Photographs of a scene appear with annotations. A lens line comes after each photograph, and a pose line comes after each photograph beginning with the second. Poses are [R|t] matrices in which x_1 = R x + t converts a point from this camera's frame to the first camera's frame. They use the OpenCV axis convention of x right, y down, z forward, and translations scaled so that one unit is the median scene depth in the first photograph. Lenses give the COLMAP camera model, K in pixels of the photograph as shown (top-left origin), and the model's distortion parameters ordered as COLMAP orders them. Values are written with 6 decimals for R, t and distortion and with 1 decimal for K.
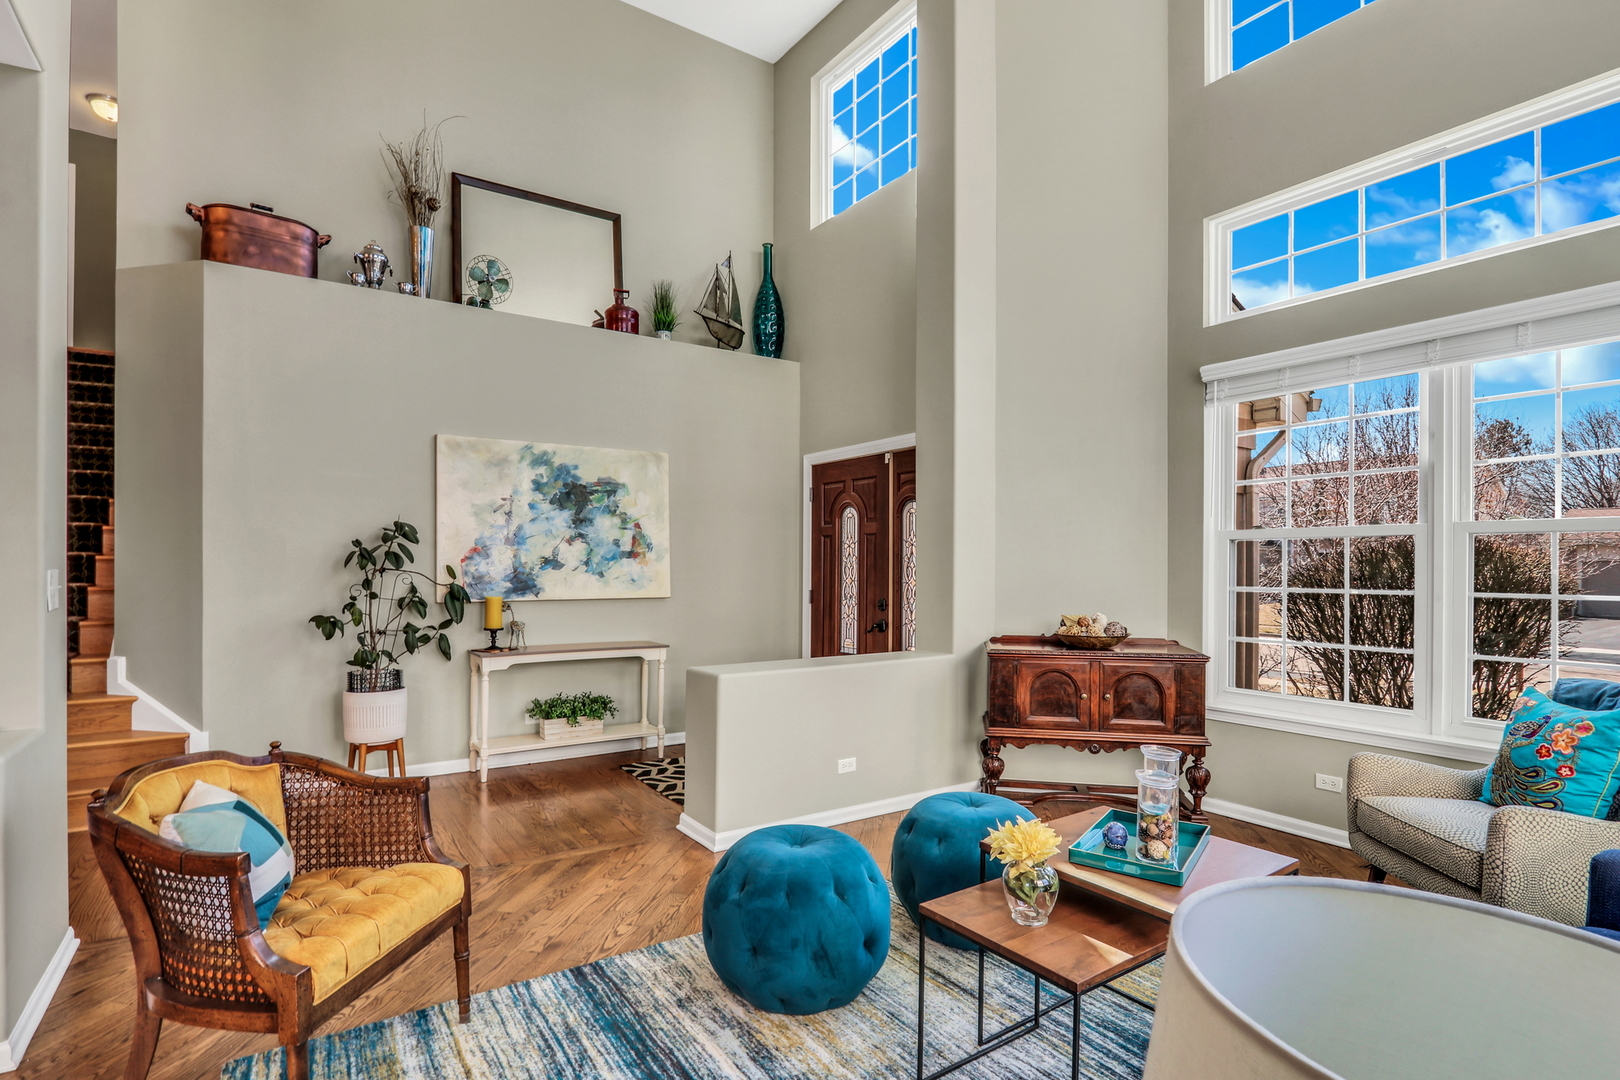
lens RADIAL K [[793.7, 0, 799.5], [0, 793.7, 563.7], [0, 0, 1]] dist [-0.010334, 0.001040]
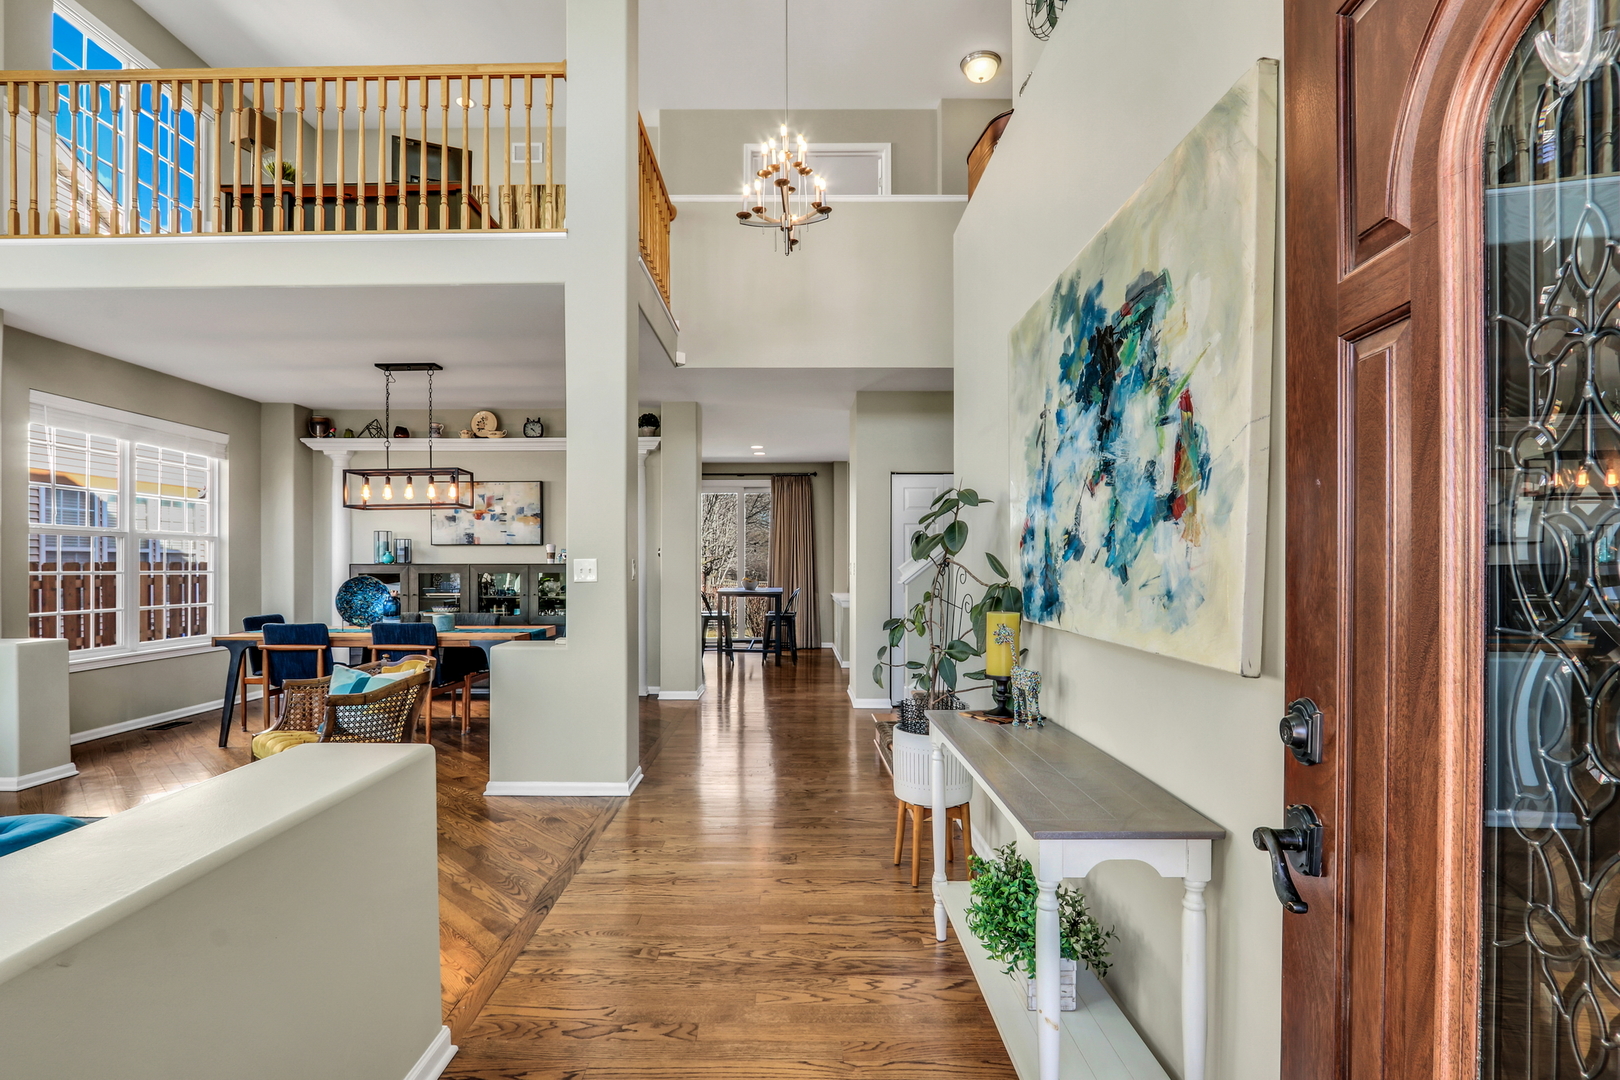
lens RADIAL K [[793.7, 0, 799.5], [0, 793.7, 563.7], [0, 0, 1]] dist [-0.010334, 0.001040]
pose [[-0.558749, -0.005012, -0.829322, 0.113275], [-0.002938, 0.999987, -0.004064, 0.011956], [0.829332, 0.000166, -0.558757, 1.139719]]
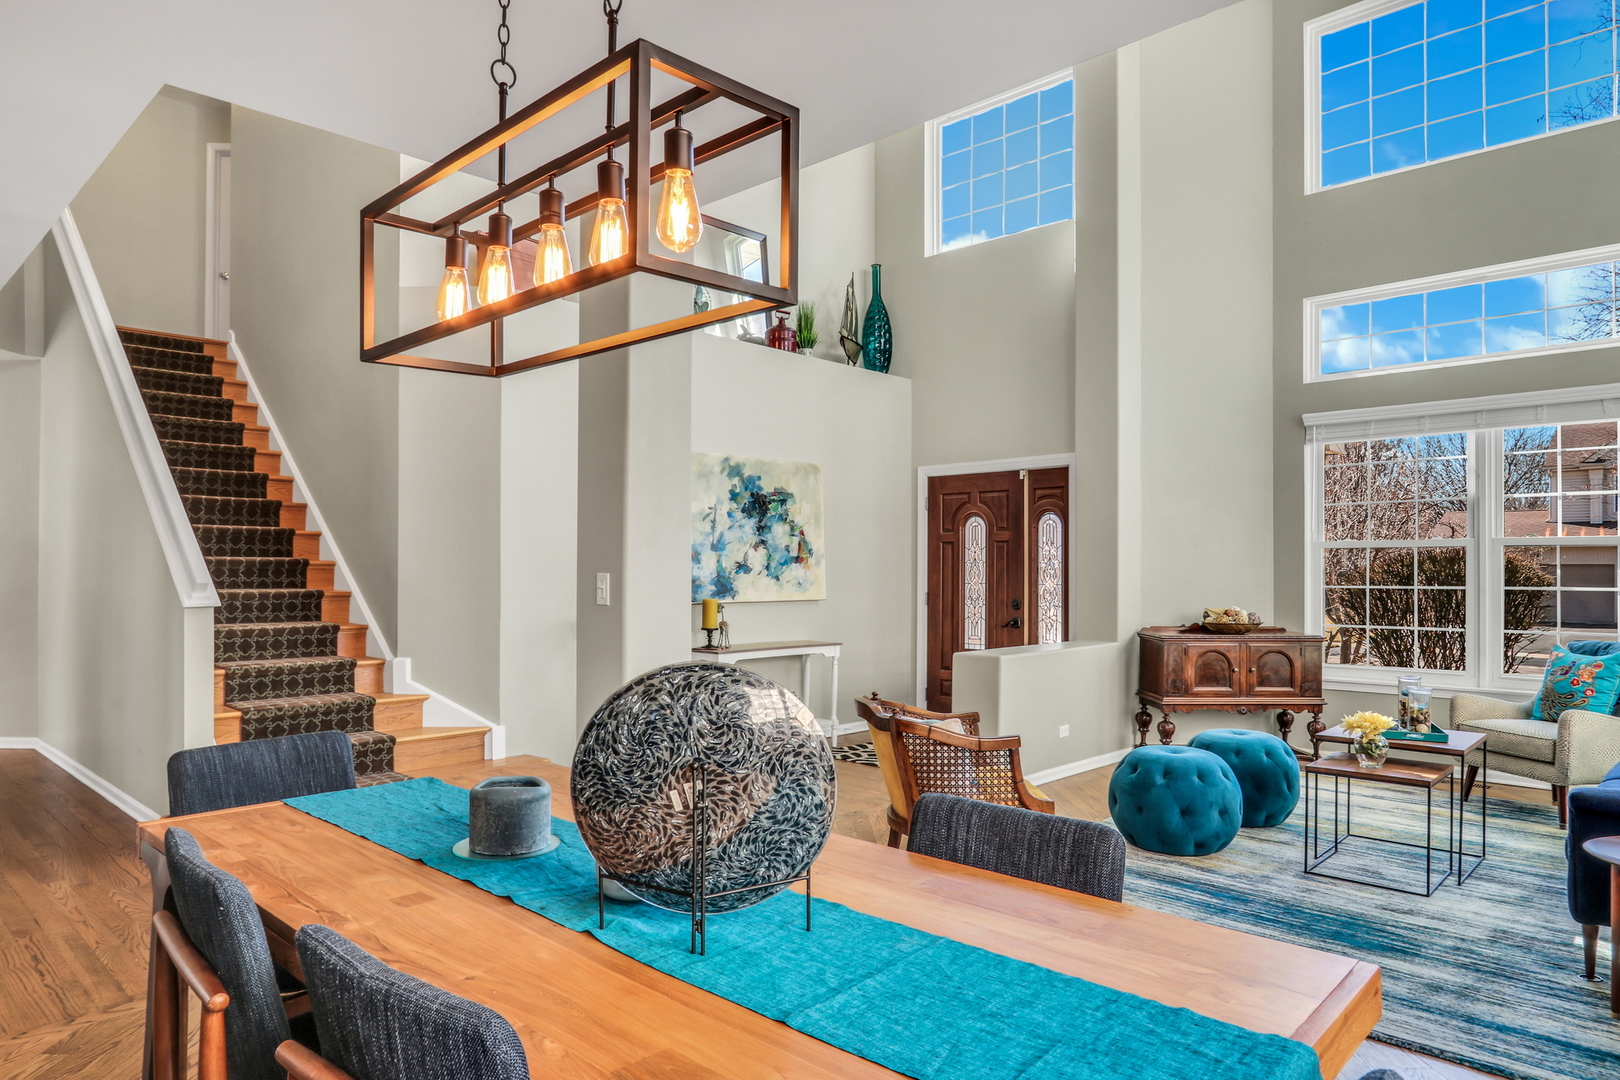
lens RADIAL K [[975.7, 0, 814.9], [0, 975.7, 558.8], [0, 0, 1]] dist [-0.000819, 0.000583]
pose [[0.976350, 0.000332, 0.216197, -0.515563], [0.001937, 0.999945, -0.010285, 0.000975], [-0.216189, 0.010460, 0.976296, -0.317250]]
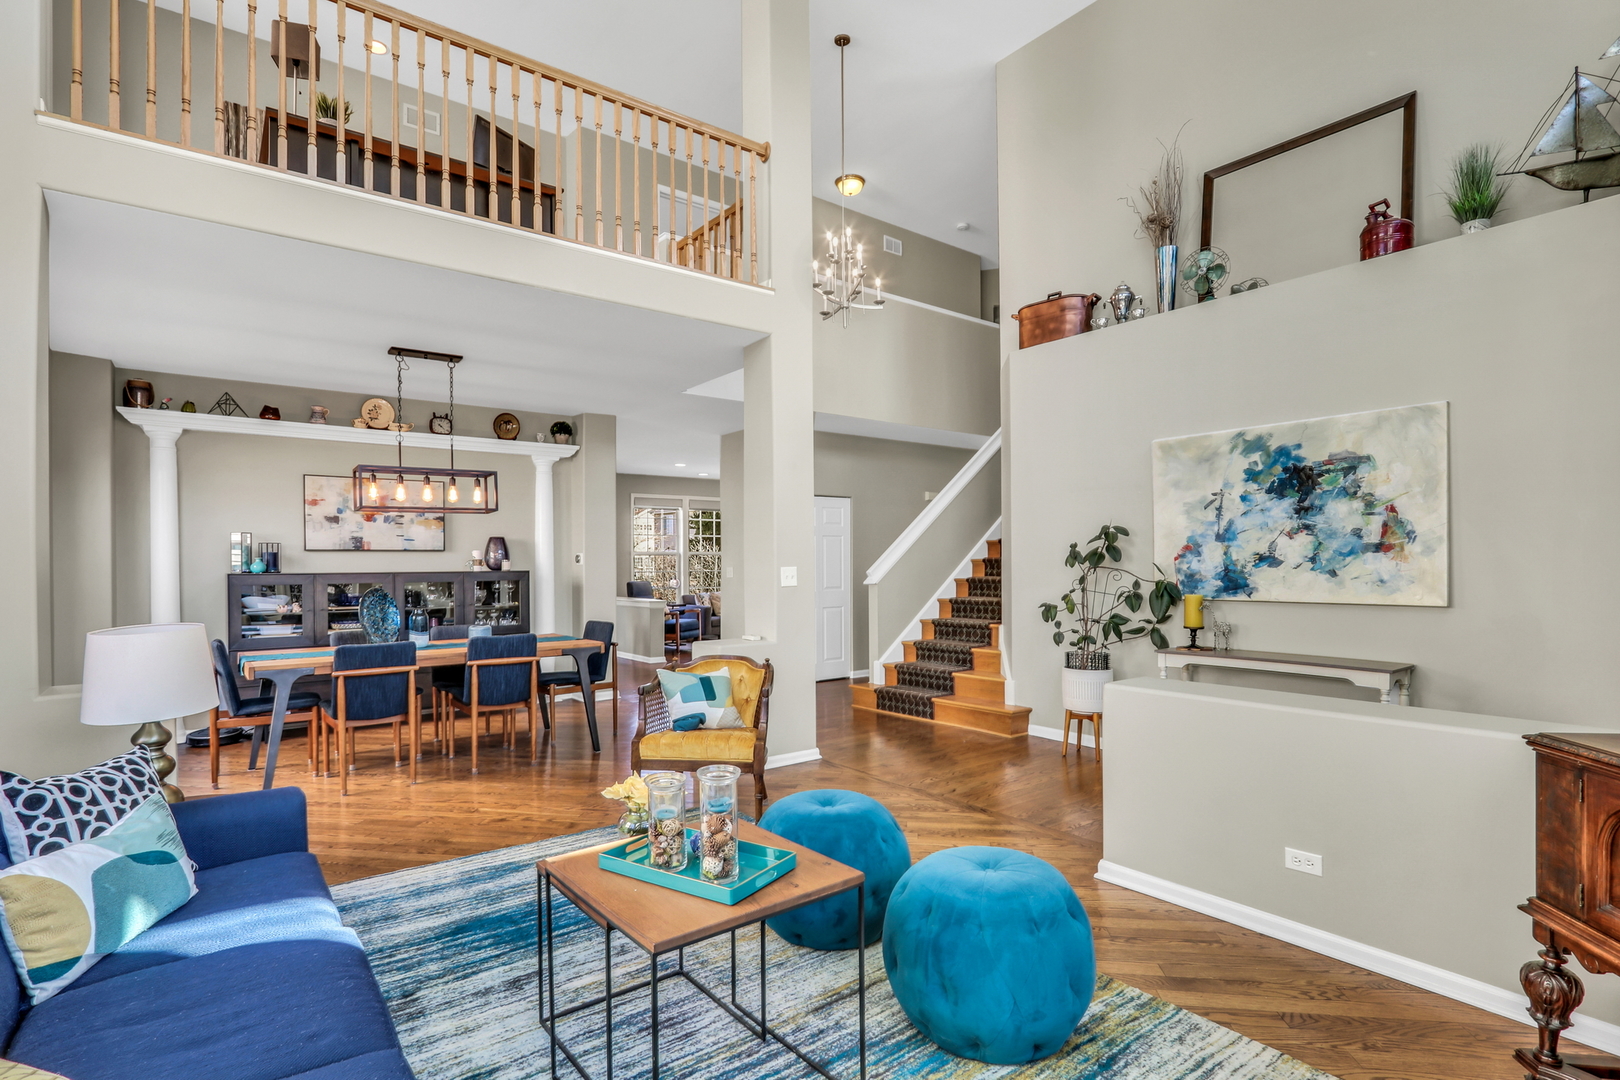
lens RADIAL K [[793.7, 0, 799.5], [0, 793.7, 563.7], [0, 0, 1]] dist [-0.010334, 0.001040]
pose [[0.060124, -0.005475, -0.998176, 0.552776], [0.006210, 0.999968, -0.005111, 0.004800], [0.998172, -0.005892, 0.060156, 0.434133]]
